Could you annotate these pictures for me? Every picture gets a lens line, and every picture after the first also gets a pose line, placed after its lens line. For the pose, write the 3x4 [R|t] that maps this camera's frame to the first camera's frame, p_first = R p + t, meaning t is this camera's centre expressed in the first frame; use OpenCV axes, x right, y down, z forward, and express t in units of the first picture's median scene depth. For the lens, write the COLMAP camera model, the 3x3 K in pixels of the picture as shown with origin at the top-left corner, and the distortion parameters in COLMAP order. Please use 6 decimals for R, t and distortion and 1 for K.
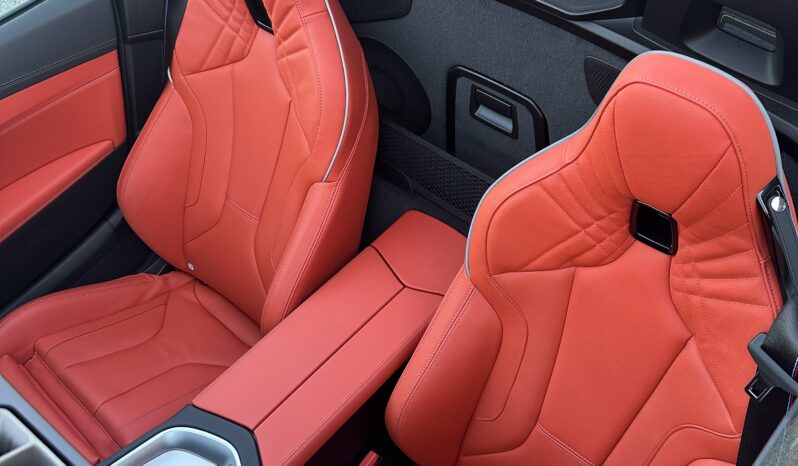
lens RADIAL K [[739.1, 0, 392.9], [0, 739.1, 239.0], [0, 0, 1]] dist [0.167723, -0.354269]
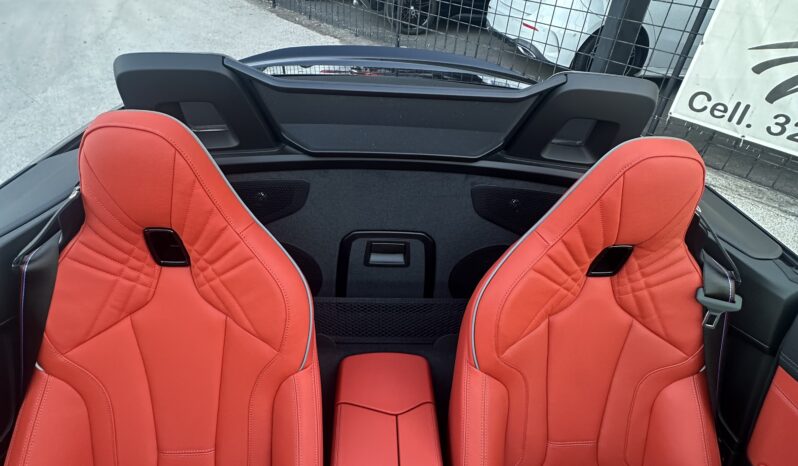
lens RADIAL K [[424.9, 0, 394.3], [0, 424.9, 231.5], [0, 0, 1]] dist [-0.004829, -0.000470]
pose [[0.682009, -0.310511, 0.662153, -0.338404], [0.468162, 0.880937, -0.069094, -0.145656], [-0.561861, 0.357118, 0.746177, 0.405494]]
